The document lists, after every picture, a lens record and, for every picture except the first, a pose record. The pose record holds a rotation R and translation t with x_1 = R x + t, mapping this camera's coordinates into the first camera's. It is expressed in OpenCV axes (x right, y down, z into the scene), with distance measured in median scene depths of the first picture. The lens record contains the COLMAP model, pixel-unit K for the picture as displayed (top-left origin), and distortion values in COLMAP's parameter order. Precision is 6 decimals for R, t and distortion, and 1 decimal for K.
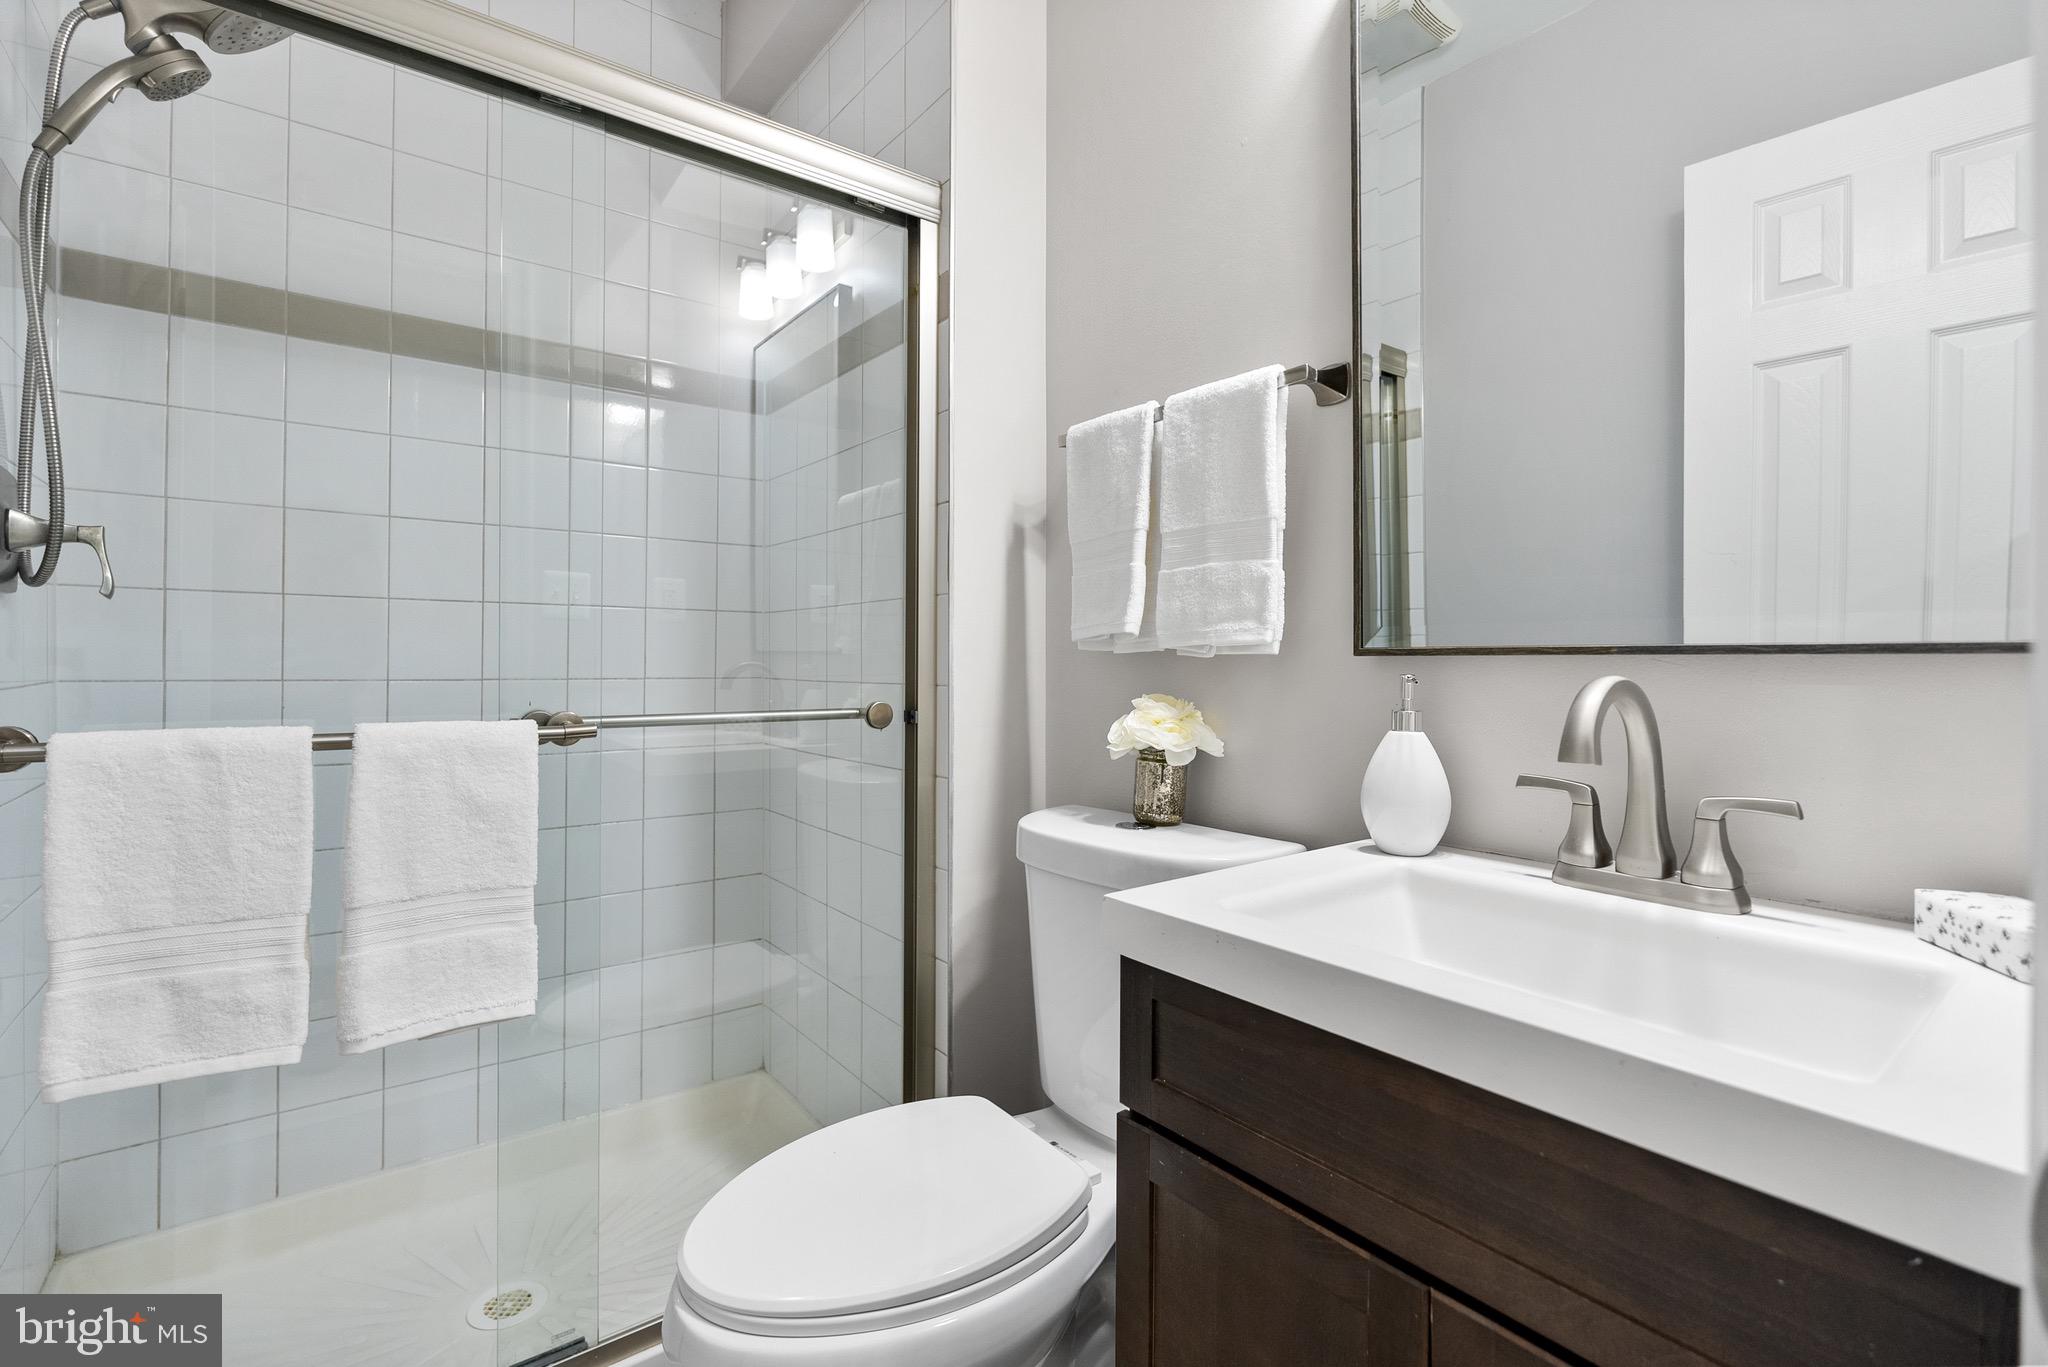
lens RADIAL K [[933.0, 0, 1022.8], [0, 933.0, 670.6], [0, 0, 1]] dist [-0.003332, -0.000140]
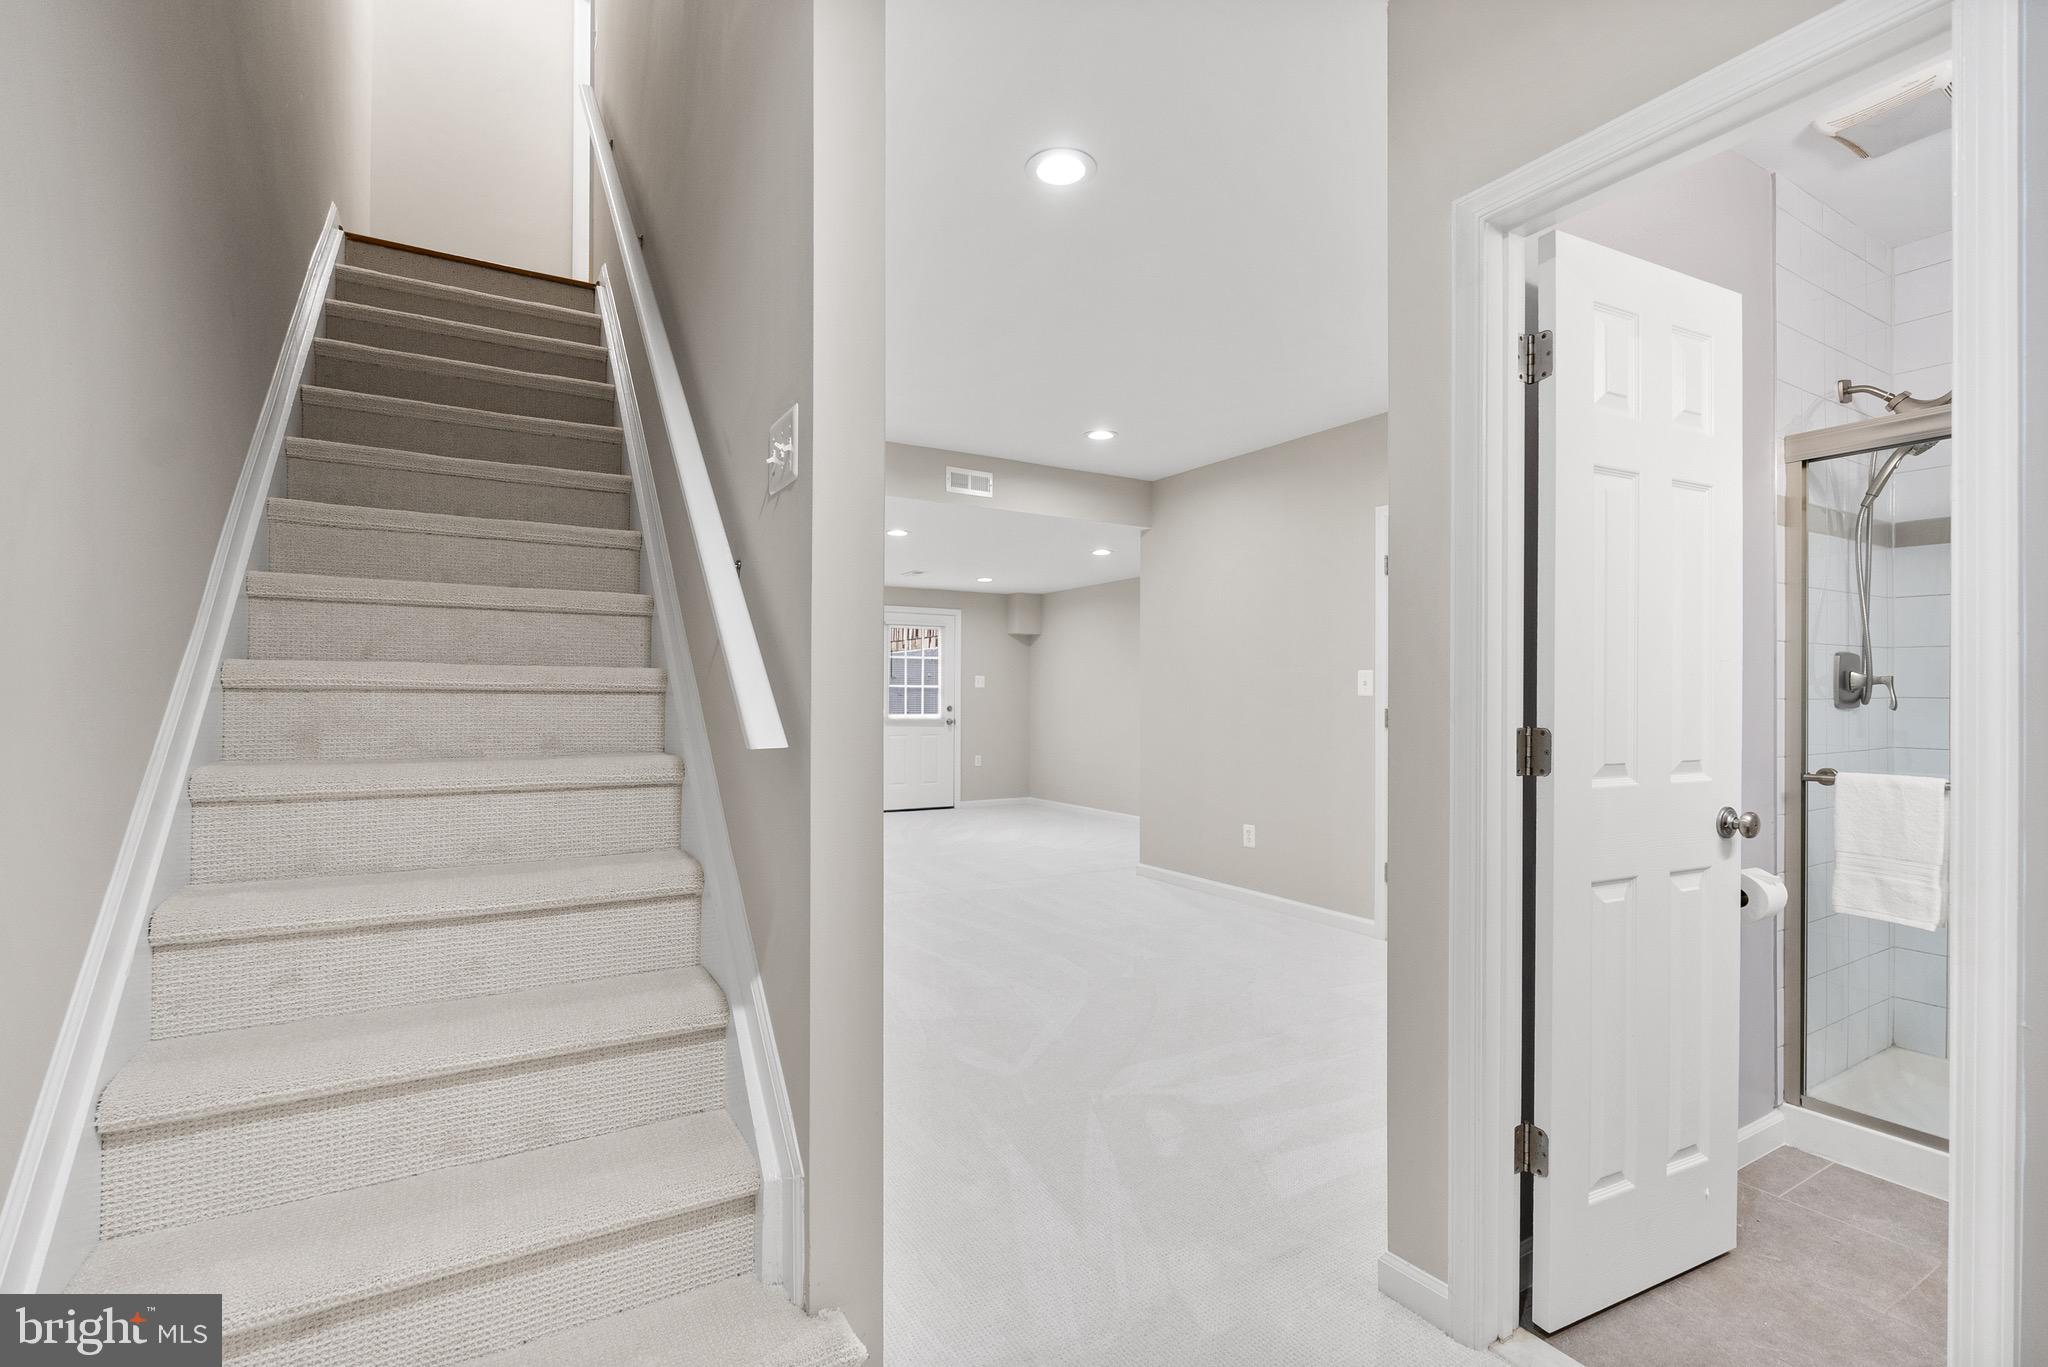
lens RADIAL K [[933.0, 0, 1024.7], [0, 933.0, 685.3], [0, 0, 1]] dist [-0.003332, -0.000140]
pose [[-0.119585, -0.015978, -0.992695, 1.647796], [-0.002296, 0.999872, -0.015817, -0.117180], [0.992821, 0.000387, -0.119607, -0.856792]]
